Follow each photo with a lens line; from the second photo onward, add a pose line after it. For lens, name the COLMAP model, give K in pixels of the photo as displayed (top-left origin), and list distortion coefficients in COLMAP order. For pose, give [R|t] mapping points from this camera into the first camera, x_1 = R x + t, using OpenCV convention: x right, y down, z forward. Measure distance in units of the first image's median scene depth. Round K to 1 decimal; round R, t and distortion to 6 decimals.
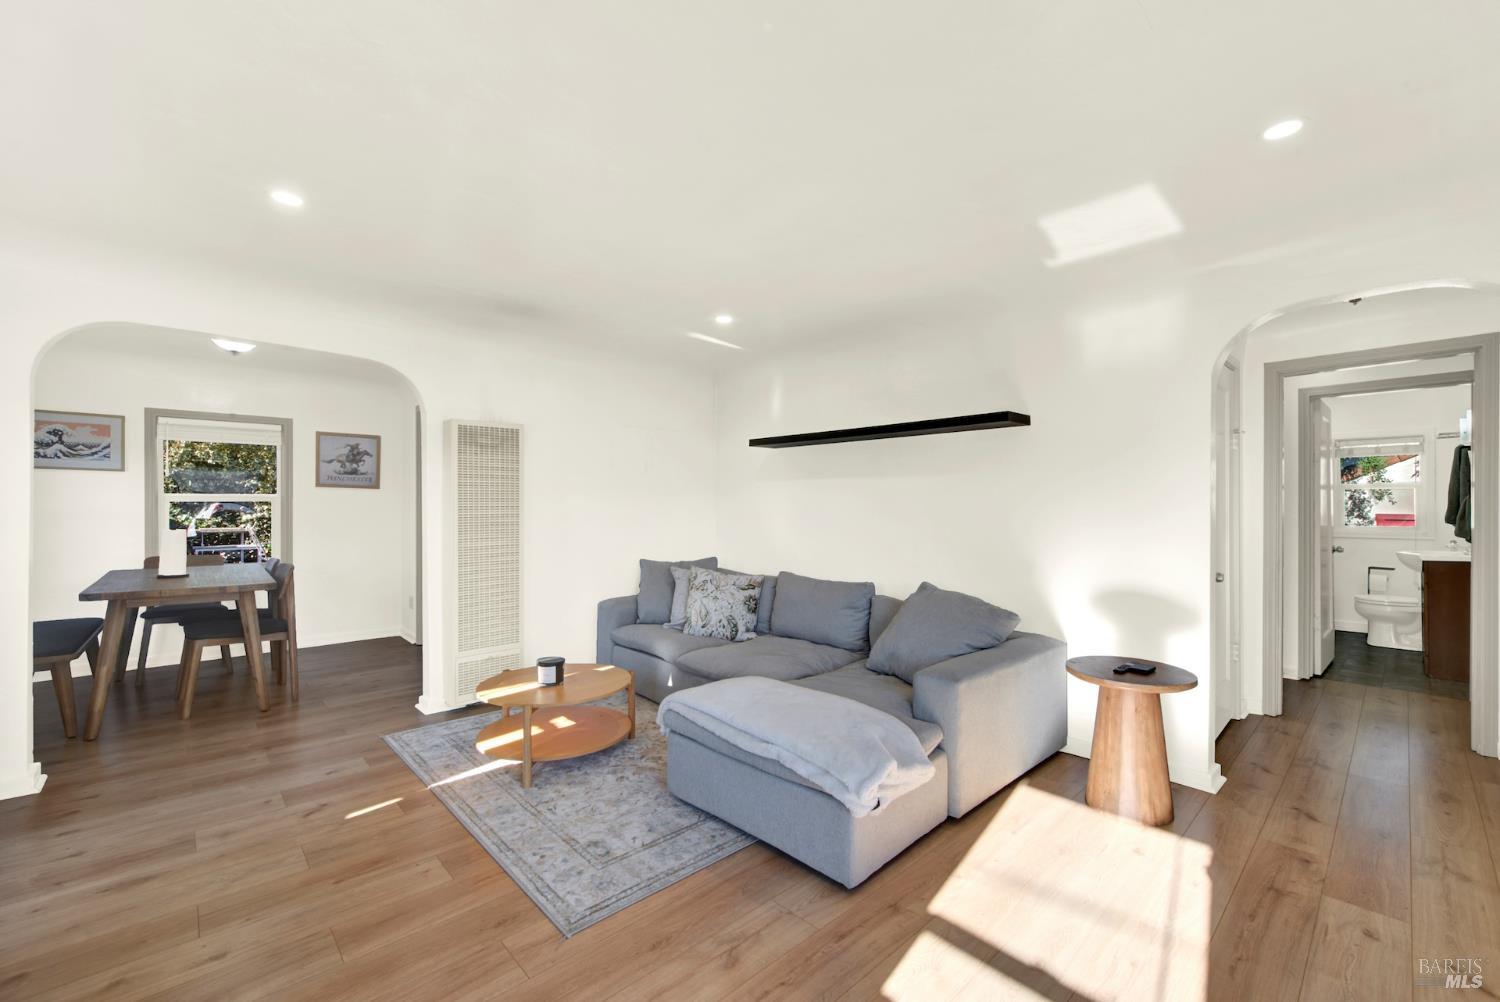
lens RADIAL K [[613.9, 0, 760.9], [0, 613.9, 509.4], [0, 0, 1]] dist [0.002984, -0.002559]
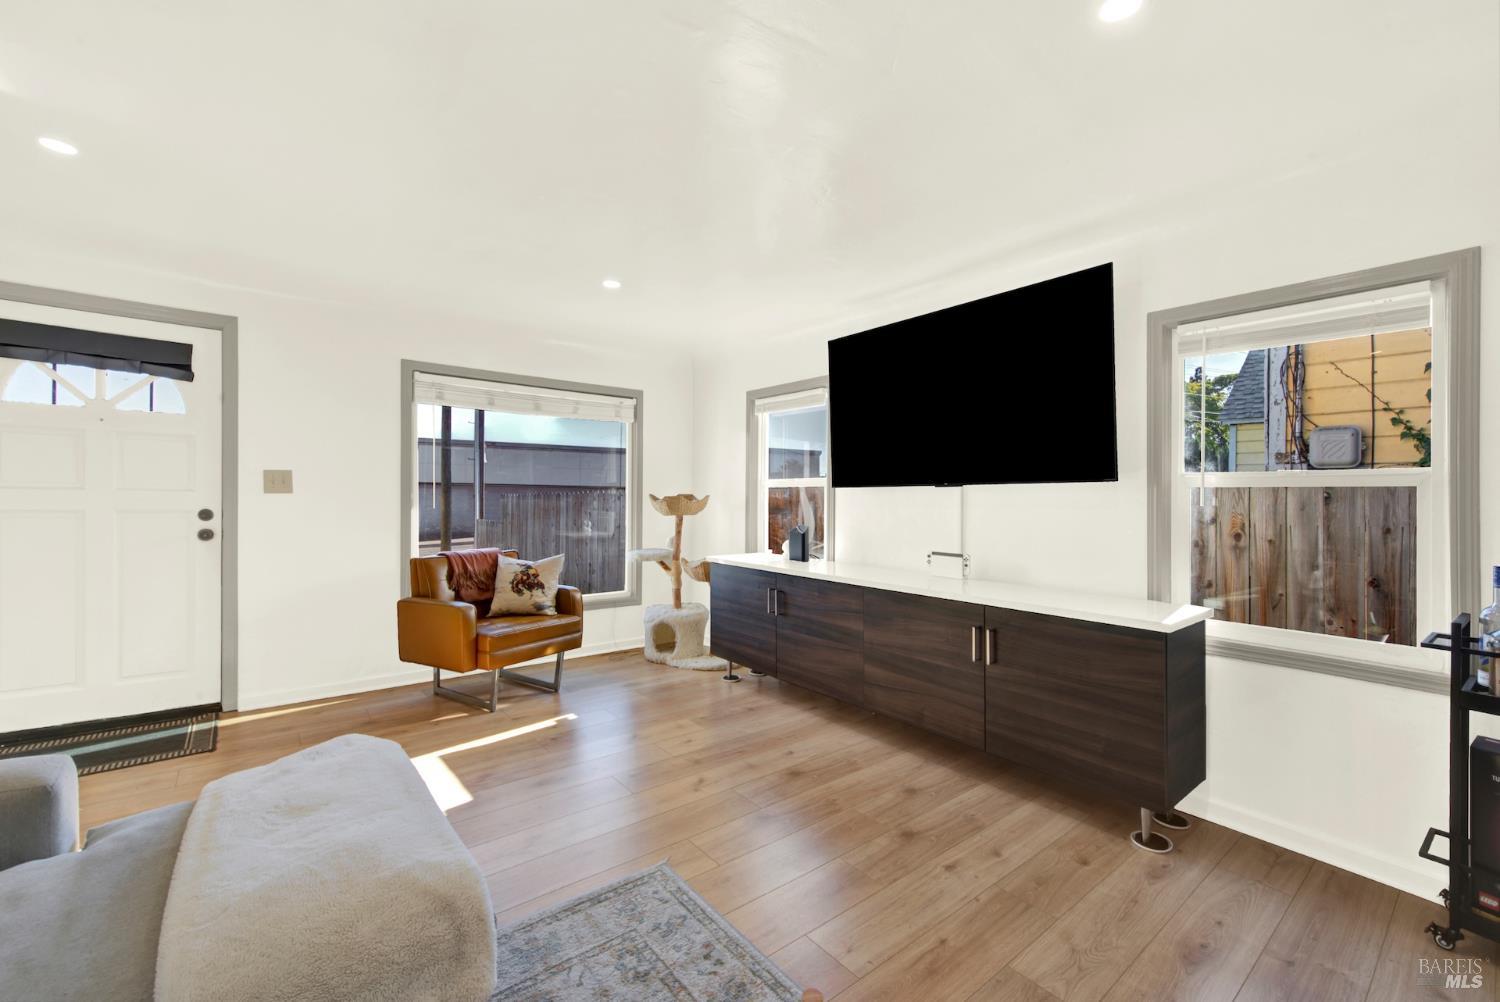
lens RADIAL K [[613.9, 0, 761.6], [0, 613.9, 499.6], [0, 0, 1]] dist [0.002984, -0.002559]
pose [[-0.997312, -0.021609, 0.070015, -0.242280], [-0.020887, 0.999721, 0.011034, 0.001363], [-0.070234, 0.009542, -0.997485, 0.910165]]
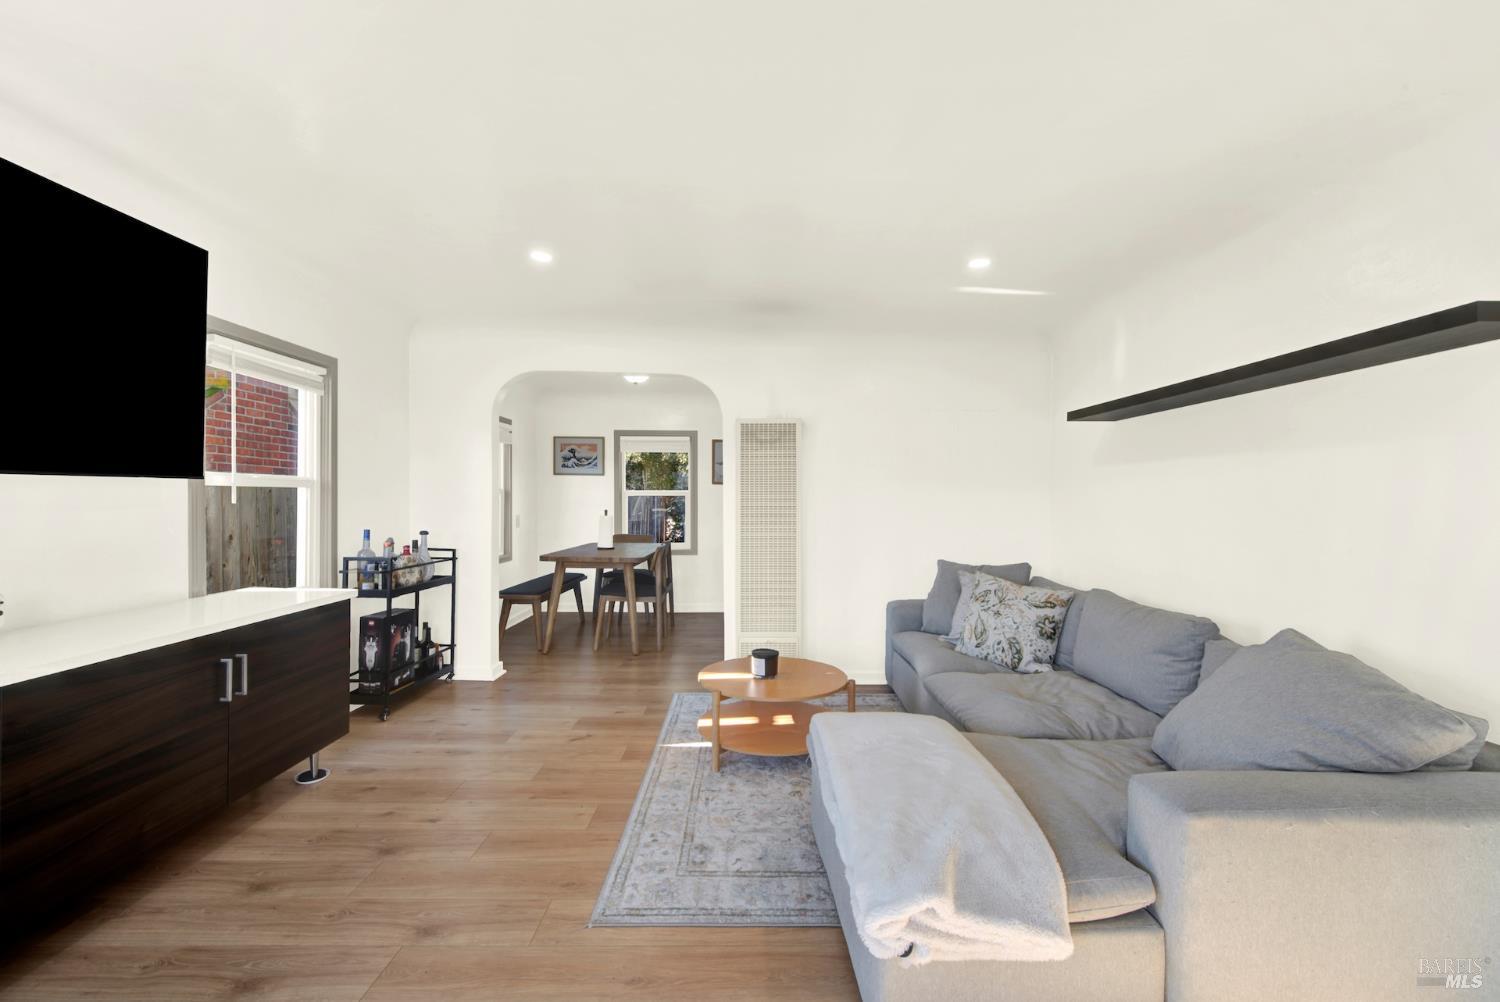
lens RADIAL K [[613.9, 0, 756.7], [0, 613.9, 506.5], [0, 0, 1]] dist [0.002984, -0.002559]
pose [[0.735866, 0.008858, -0.677069, 0.235804], [-0.009712, 0.999950, 0.002526, 0.005407], [0.677058, 0.004717, 0.735915, 0.192342]]
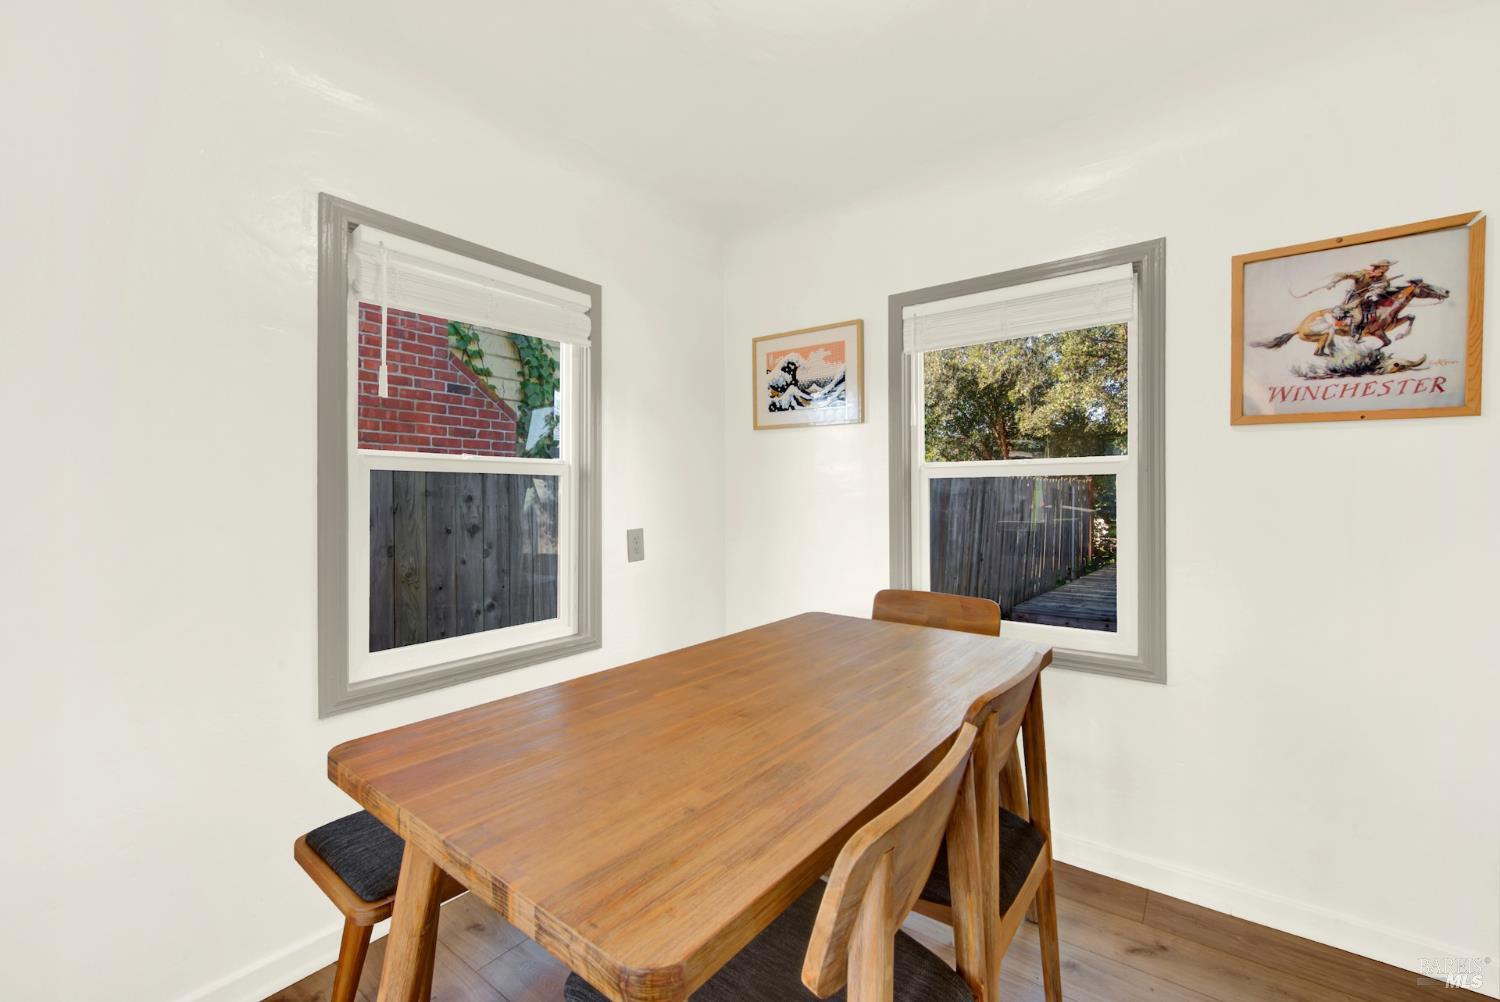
lens RADIAL K [[613.9, 0, 760.6], [0, 613.9, 495.4], [0, 0, 1]] dist [0.002984, -0.002559]
pose [[0.170754, 0.000150, -0.985314, -0.574419], [-0.006768, 0.999977, -0.001021, 0.002401], [0.985290, 0.006843, 0.170751, 0.900931]]
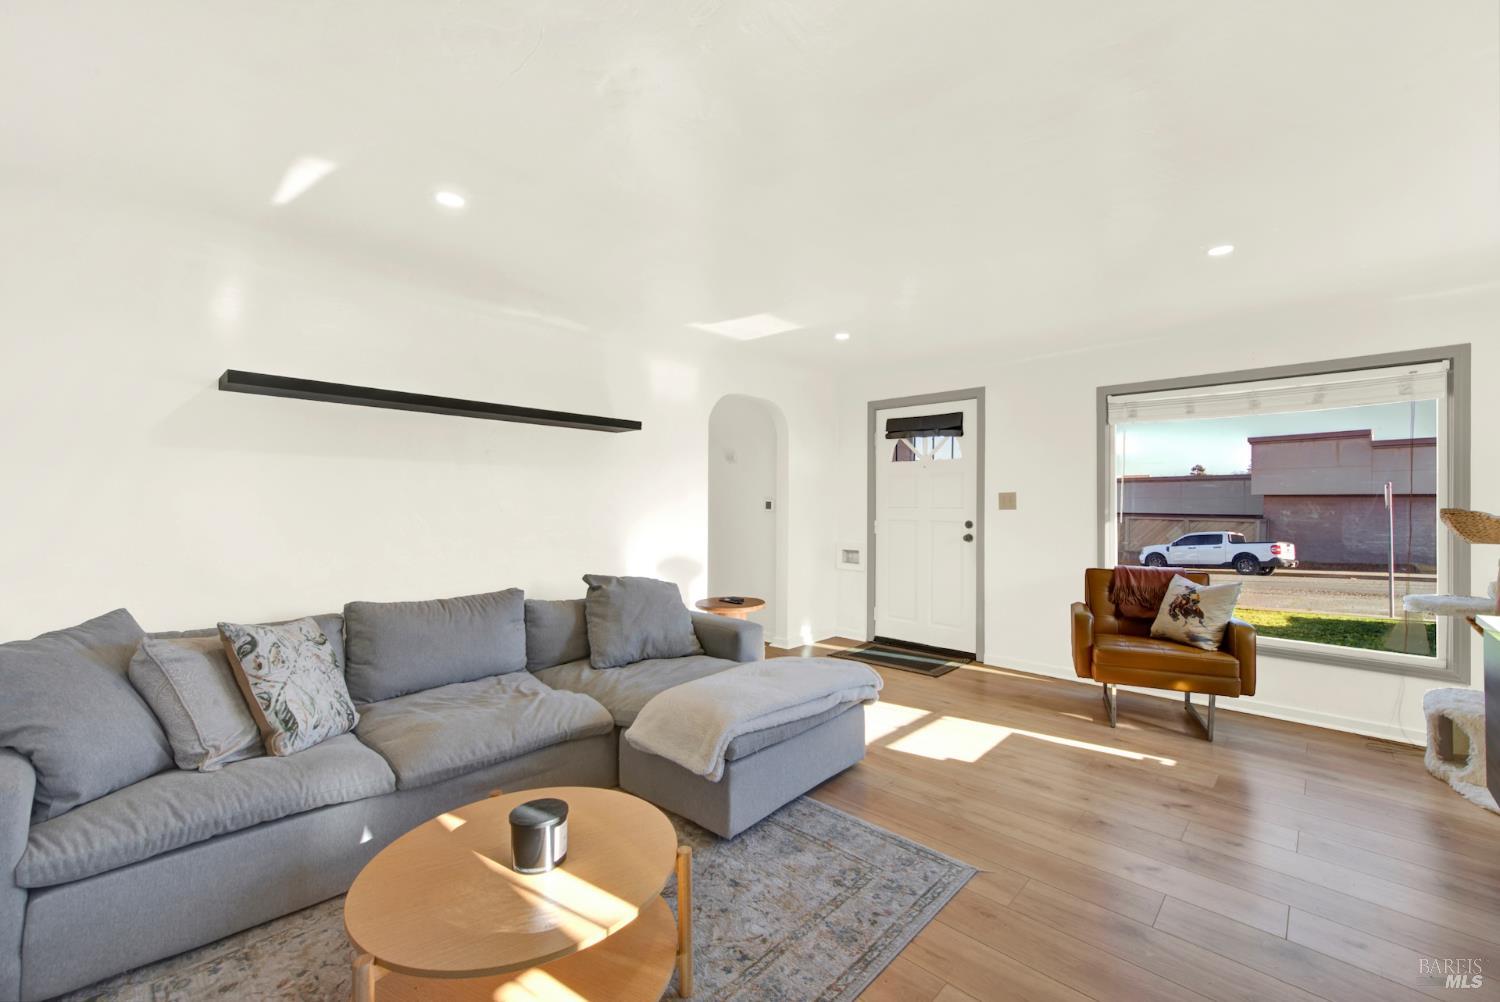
lens RADIAL K [[613.9, 0, 760.8], [0, 613.9, 497.1], [0, 0, 1]] dist [0.002984, -0.002559]
pose [[-0.054706, 0.004859, 0.998491, -0.626582], [0.000788, 0.999988, -0.004823, -0.002129], [-0.998502, 0.000523, -0.054709, 0.632437]]
